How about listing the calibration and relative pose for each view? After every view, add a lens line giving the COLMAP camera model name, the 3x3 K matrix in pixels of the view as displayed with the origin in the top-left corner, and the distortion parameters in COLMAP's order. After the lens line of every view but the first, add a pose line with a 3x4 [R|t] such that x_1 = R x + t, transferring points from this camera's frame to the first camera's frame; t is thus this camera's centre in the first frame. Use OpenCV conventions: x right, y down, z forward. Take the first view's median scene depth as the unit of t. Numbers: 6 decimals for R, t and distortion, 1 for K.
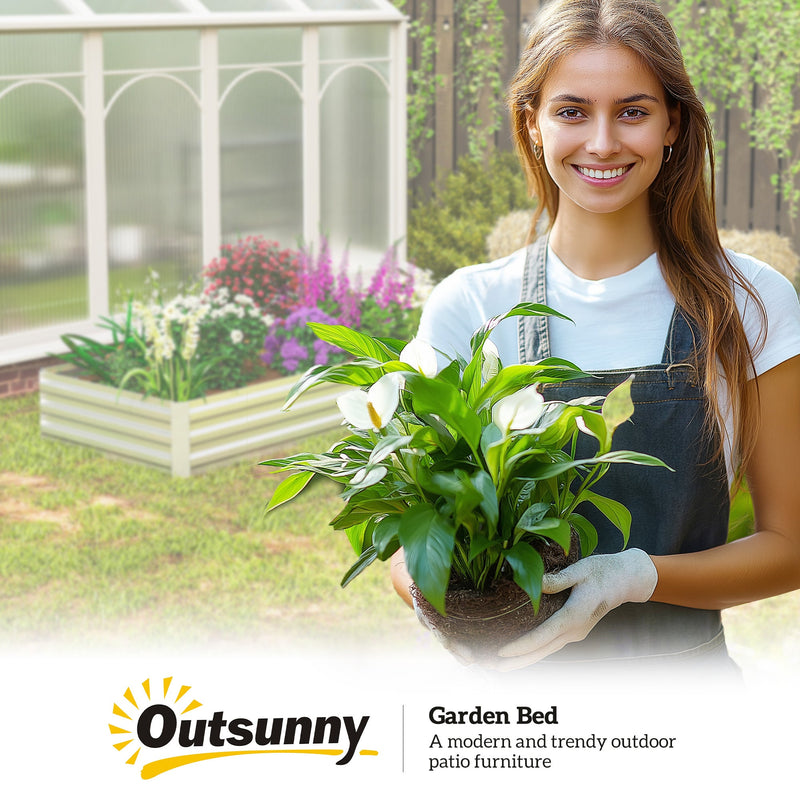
lens RADIAL K [[1696.2, 0, 400.0], [0, 1696.2, 400.0], [0, 0, 1]] dist [0.019341, -0.008151]
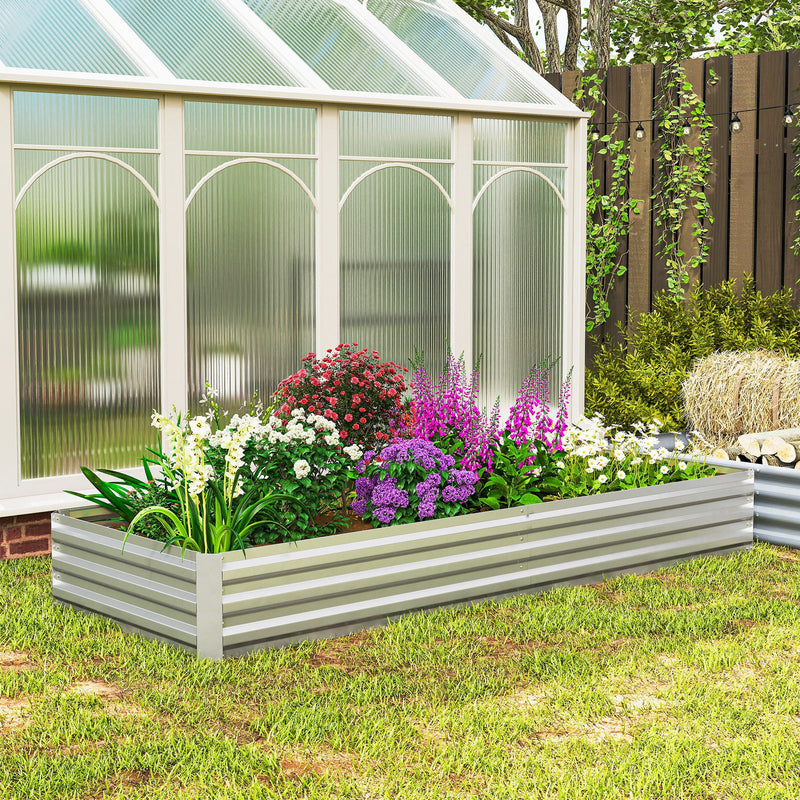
lens RADIAL K [[1690.8, 0, 398.3], [0, 1690.8, 423.1], [0, 0, 1]] dist [0.009868, -0.053277]
pose [[0.989724, 0.020354, -0.141536, 0.035889], [-0.036618, 0.992888, -0.113277, 0.018329], [0.138224, 0.117296, 0.983431, 0.232742]]
